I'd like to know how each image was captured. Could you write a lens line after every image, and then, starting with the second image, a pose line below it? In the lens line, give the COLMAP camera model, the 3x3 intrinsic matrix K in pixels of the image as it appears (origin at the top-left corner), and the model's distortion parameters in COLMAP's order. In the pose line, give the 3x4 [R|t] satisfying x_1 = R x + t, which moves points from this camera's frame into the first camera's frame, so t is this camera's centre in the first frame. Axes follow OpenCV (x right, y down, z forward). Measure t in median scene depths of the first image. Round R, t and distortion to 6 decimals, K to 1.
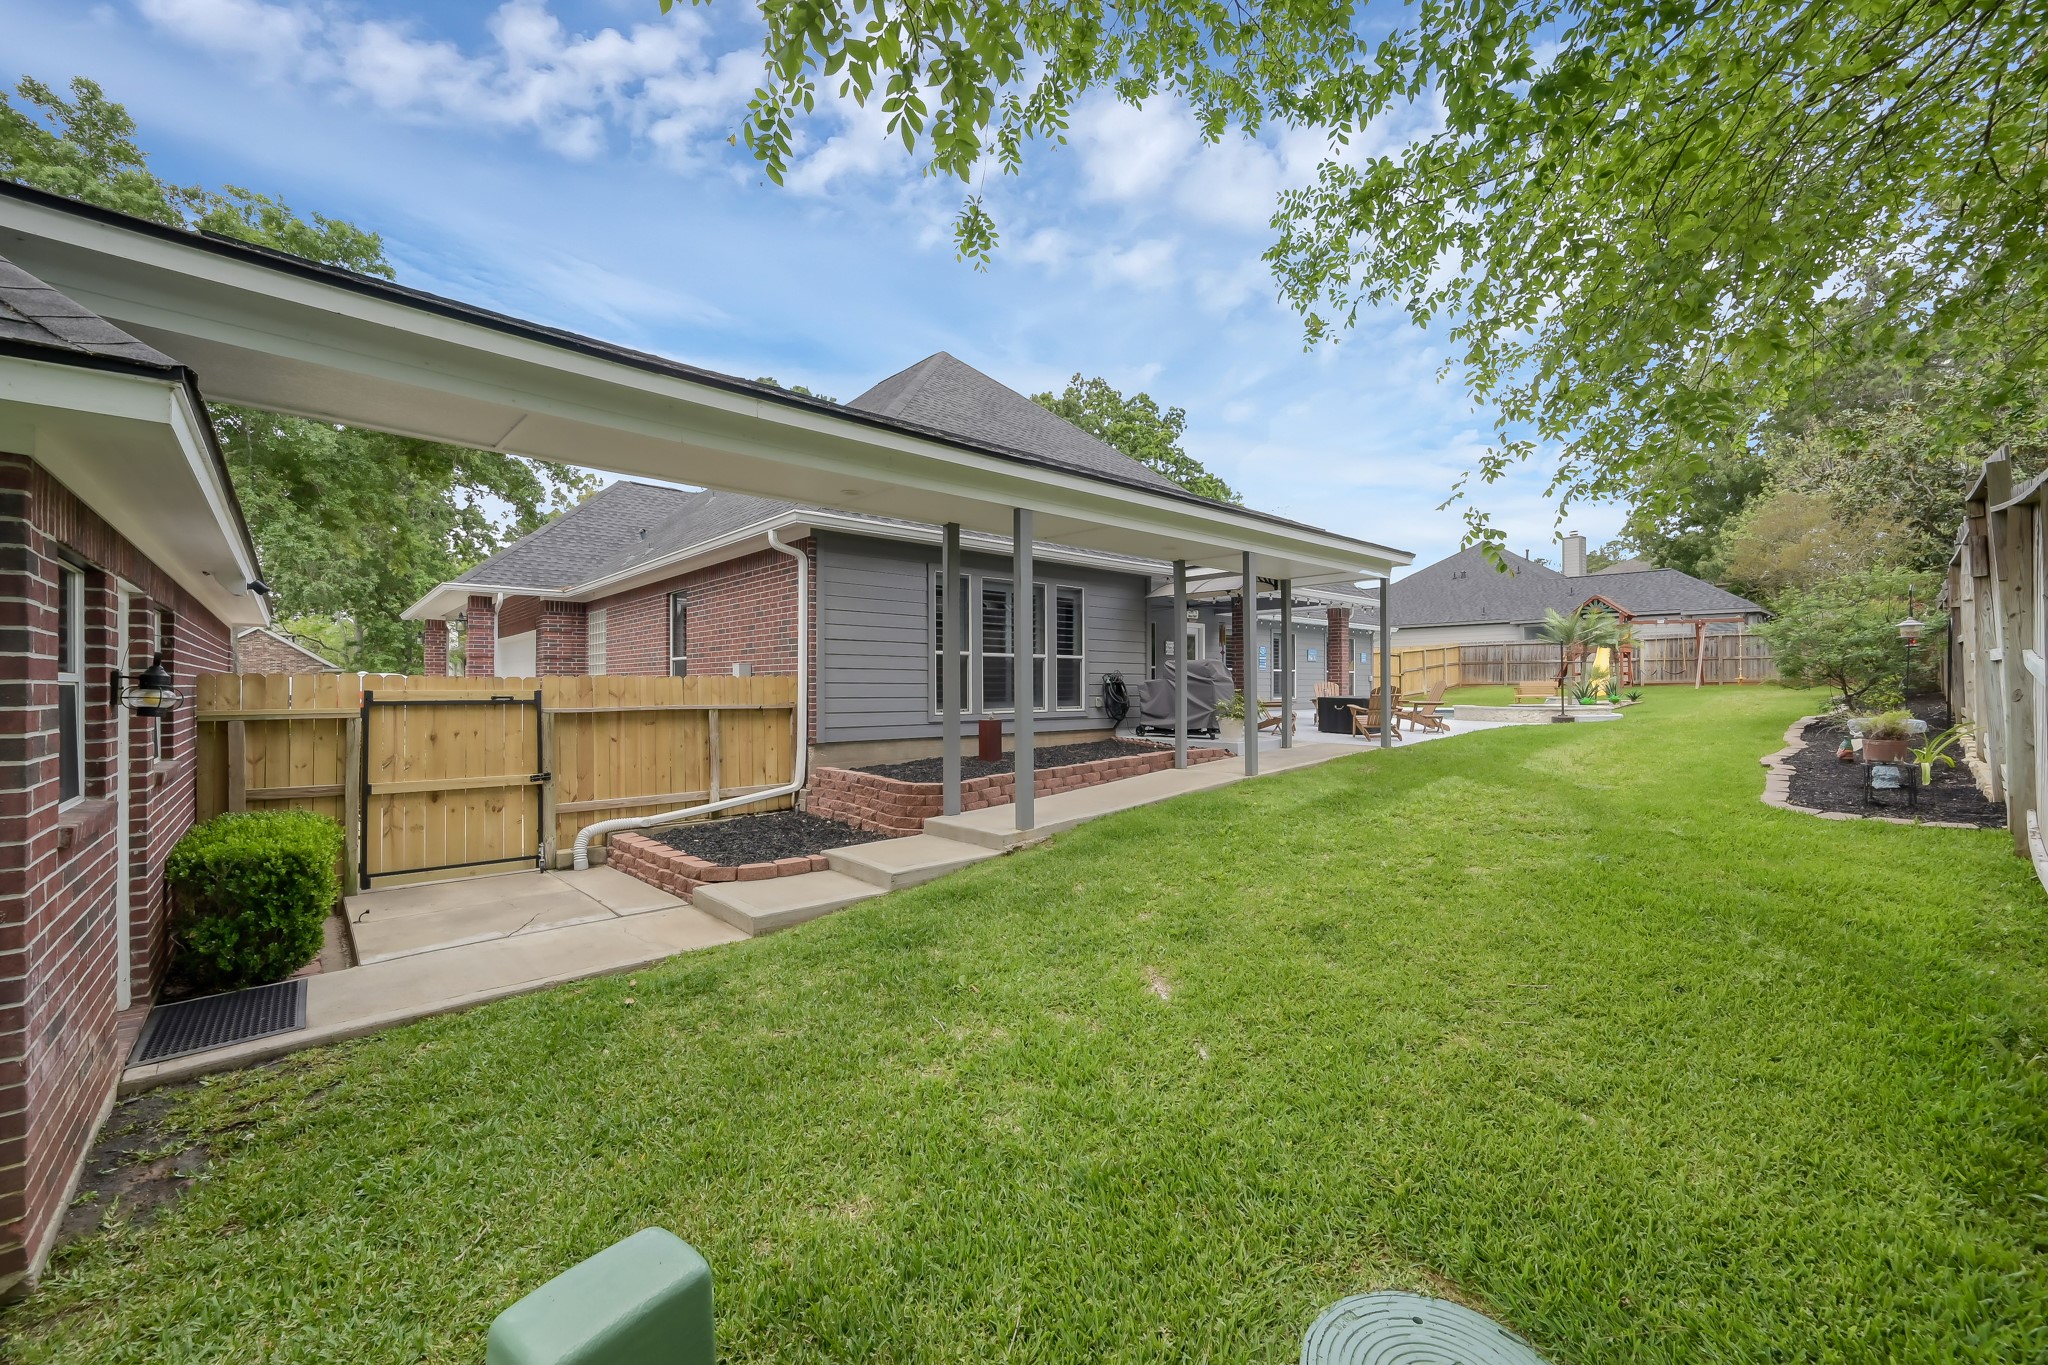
lens RADIAL K [[804.5, 0, 1023.0], [0, 804.5, 681.2], [0, 0, 1]] dist [-0.000138, -0.000321]
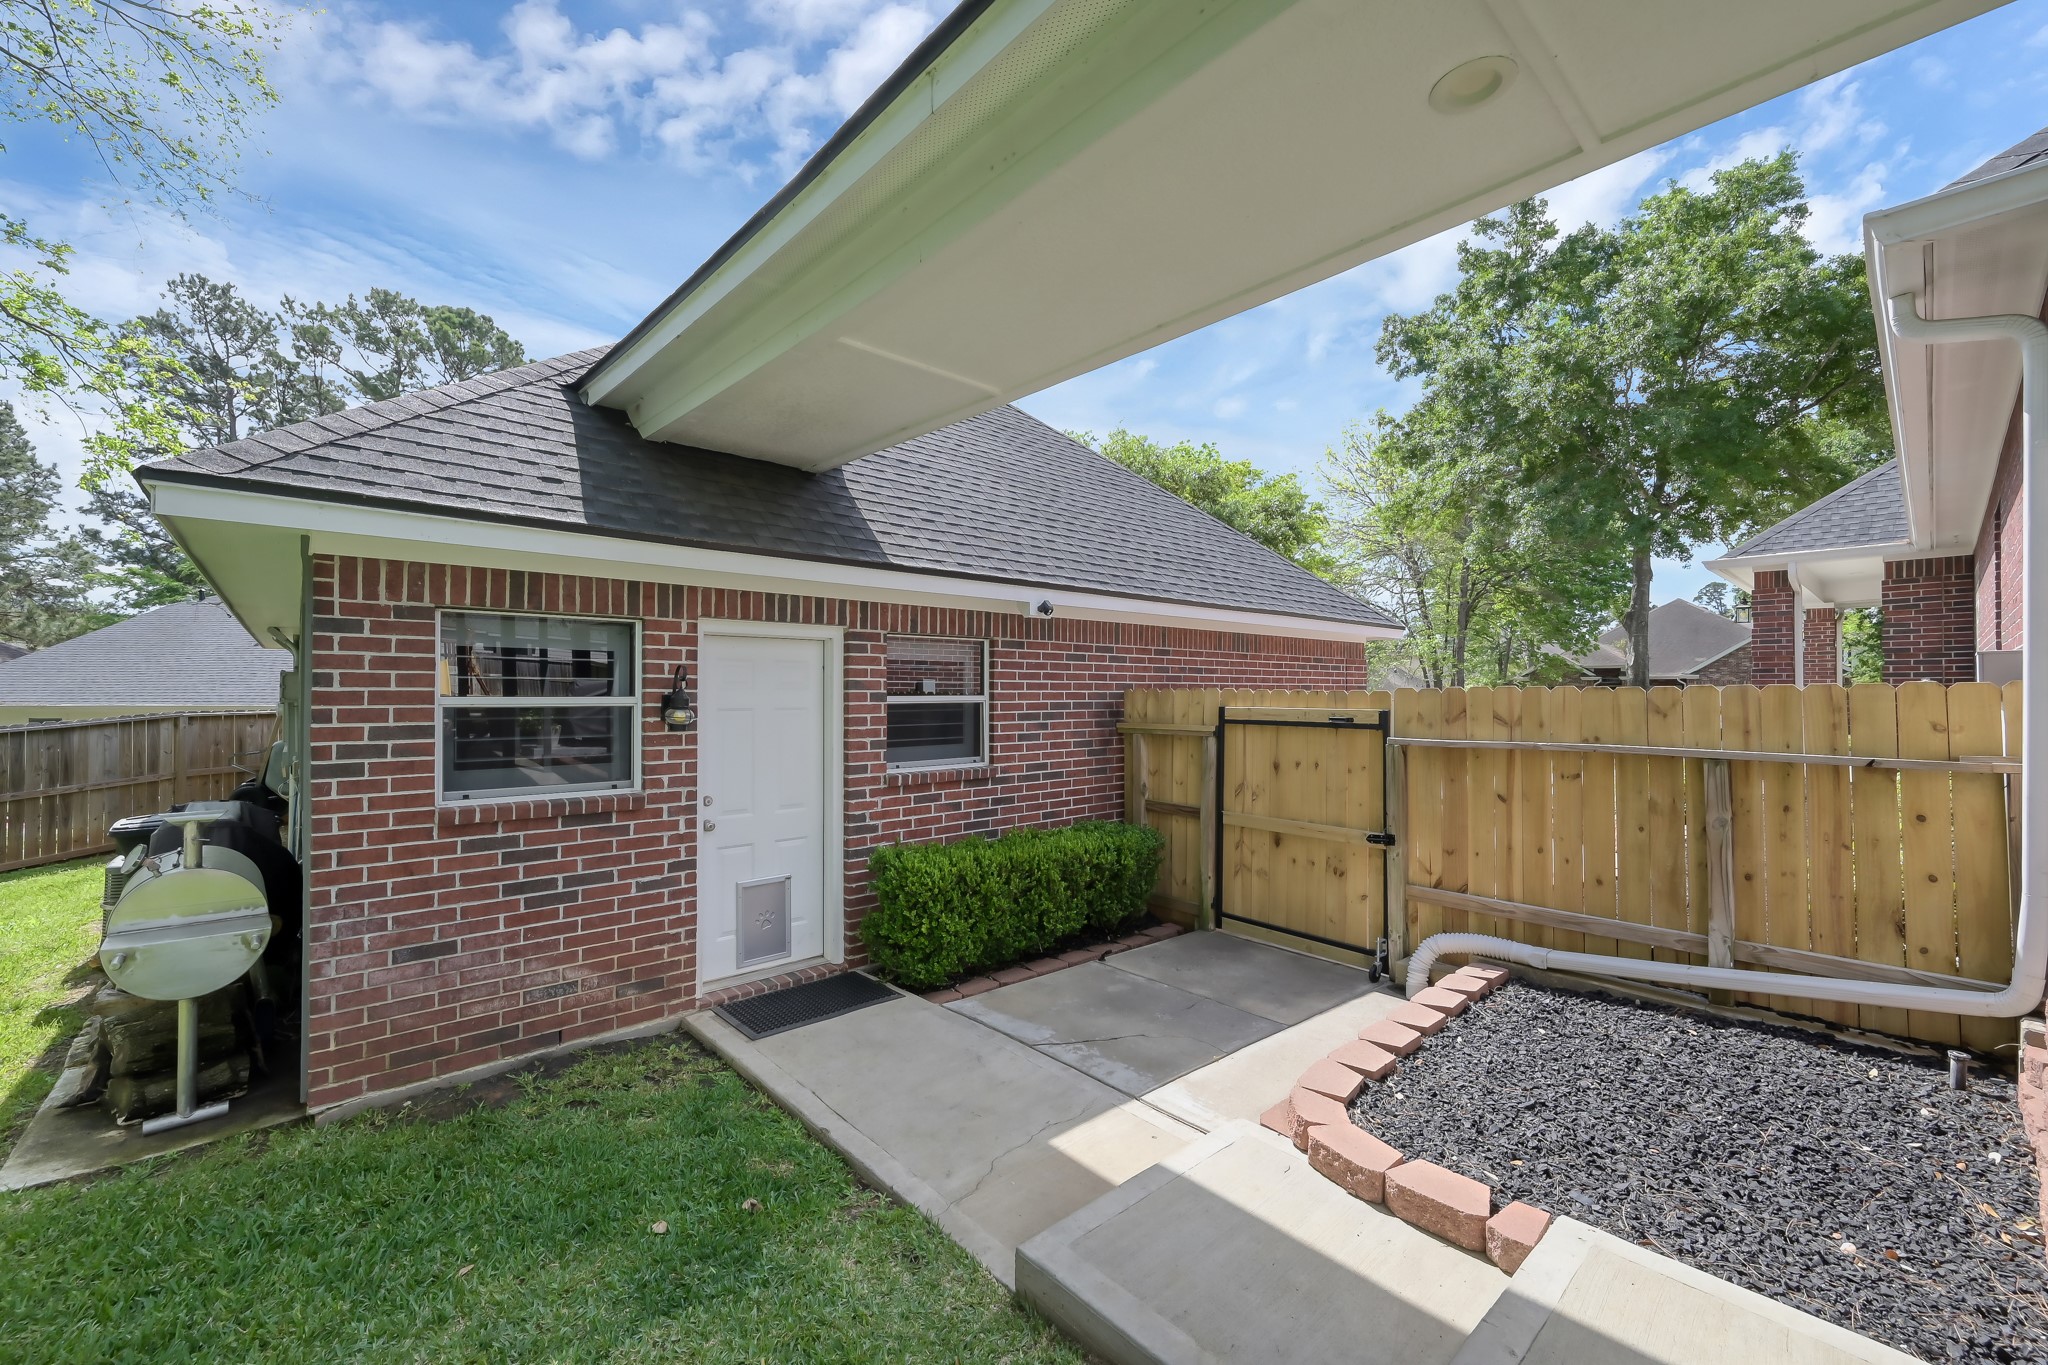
lens RADIAL K [[804.5, 0, 1024.3], [0, 804.5, 691.3], [0, 0, 1]] dist [-0.000138, -0.000321]
pose [[-0.003478, -0.008938, -0.999954, 0.041082], [0.007807, 0.999929, -0.008965, 0.001042], [0.999963, -0.007838, -0.003408, 0.449470]]
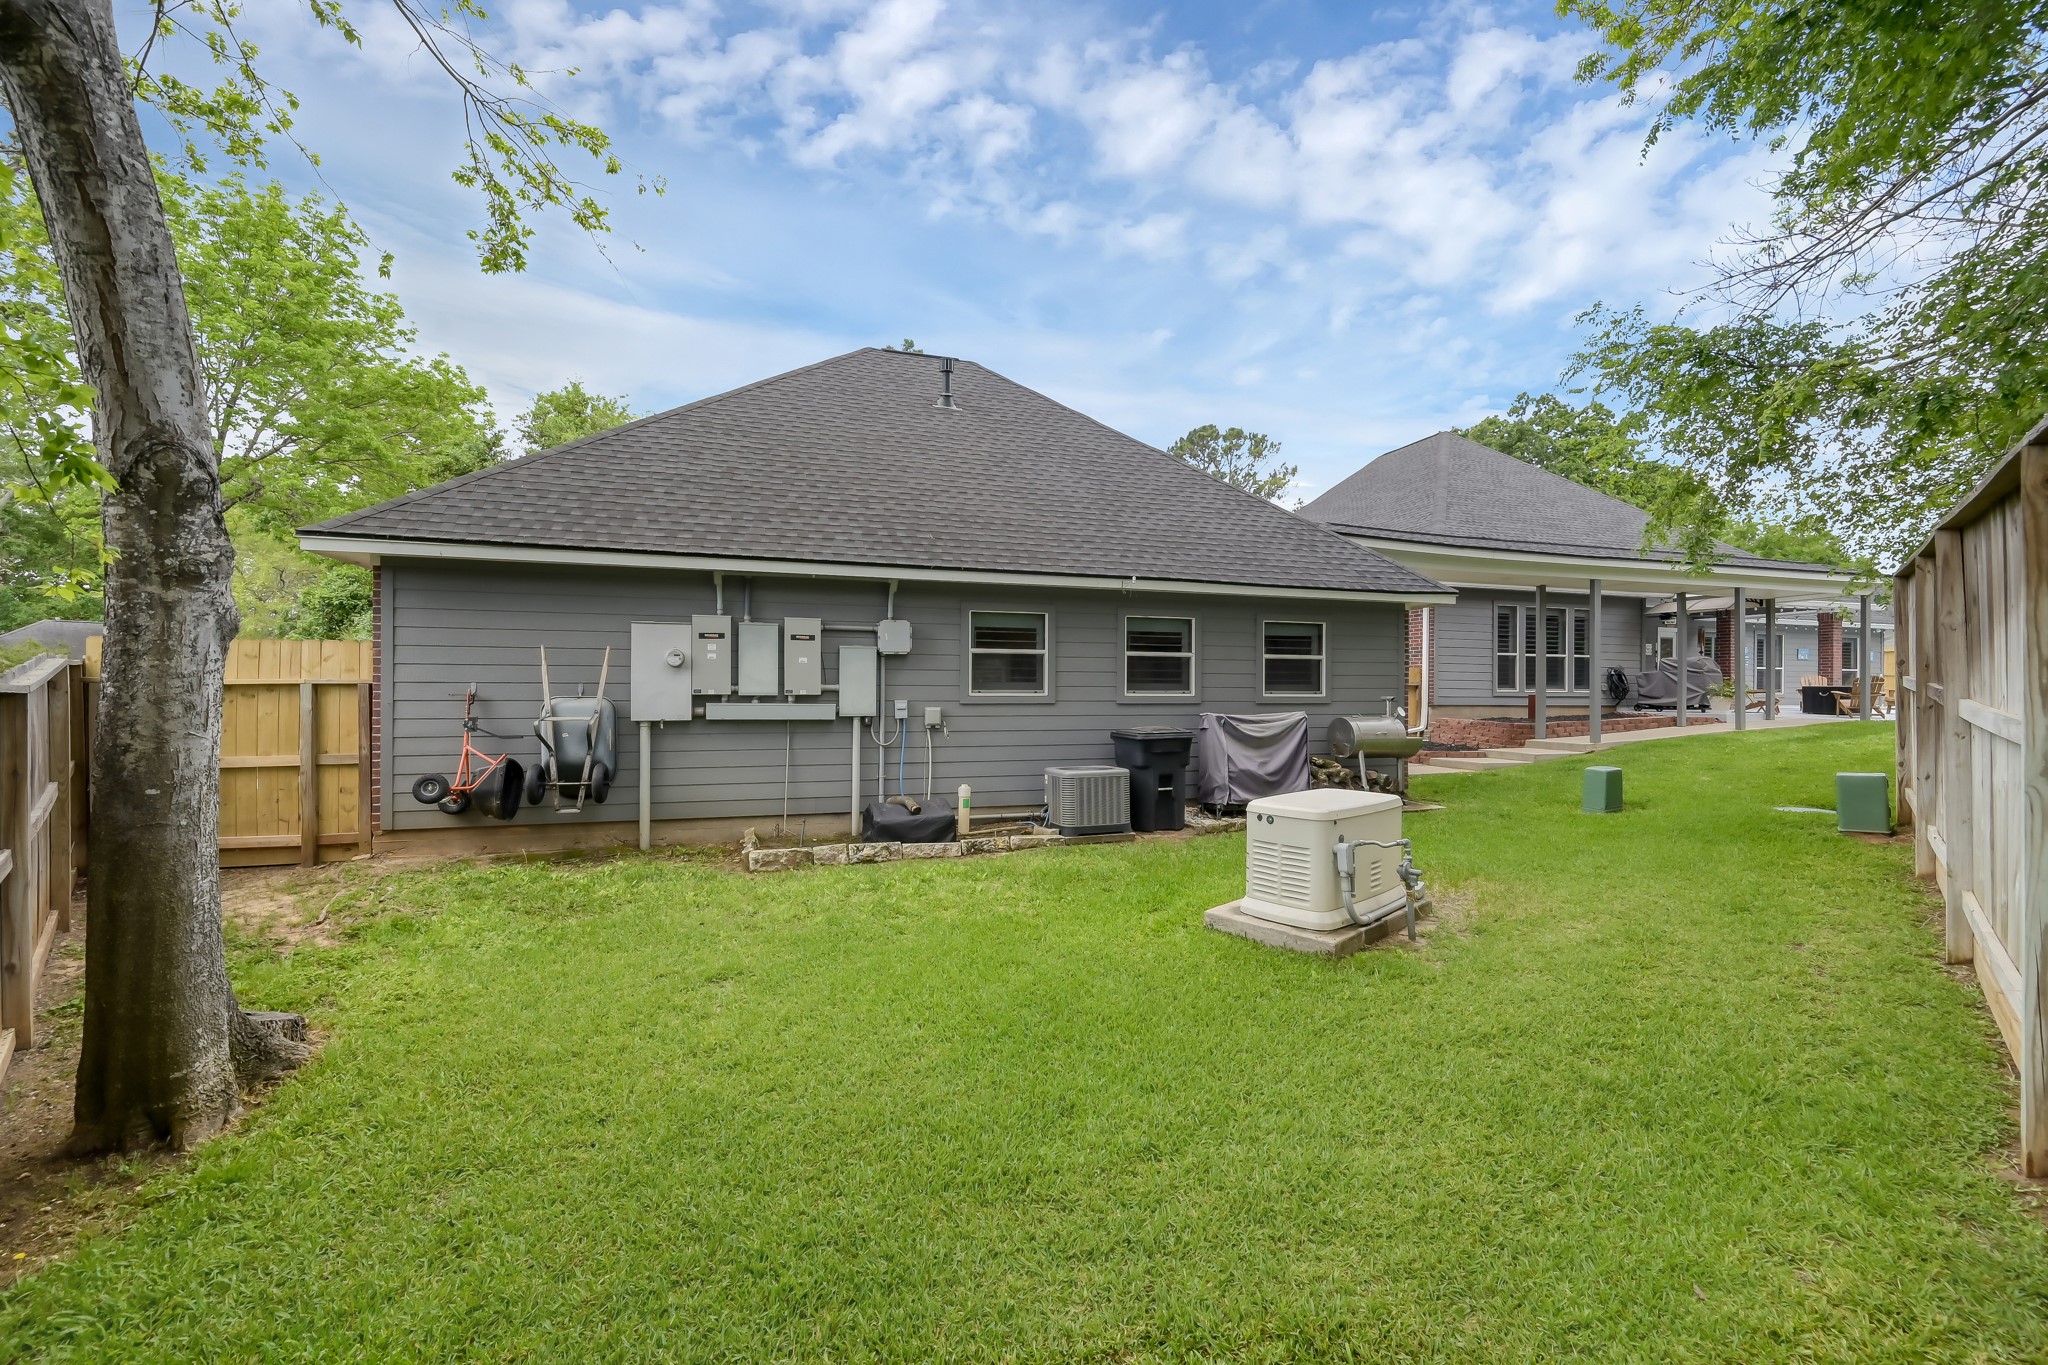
lens RADIAL K [[804.5, 0, 1024.8], [0, 804.5, 692.9], [0, 0, 1]] dist [-0.000138, -0.000321]
pose [[0.907748, 0.009698, -0.419404, -0.258218], [-0.005977, 0.999930, 0.010185, 0.029028], [0.419474, -0.006738, 0.907742, -0.798165]]
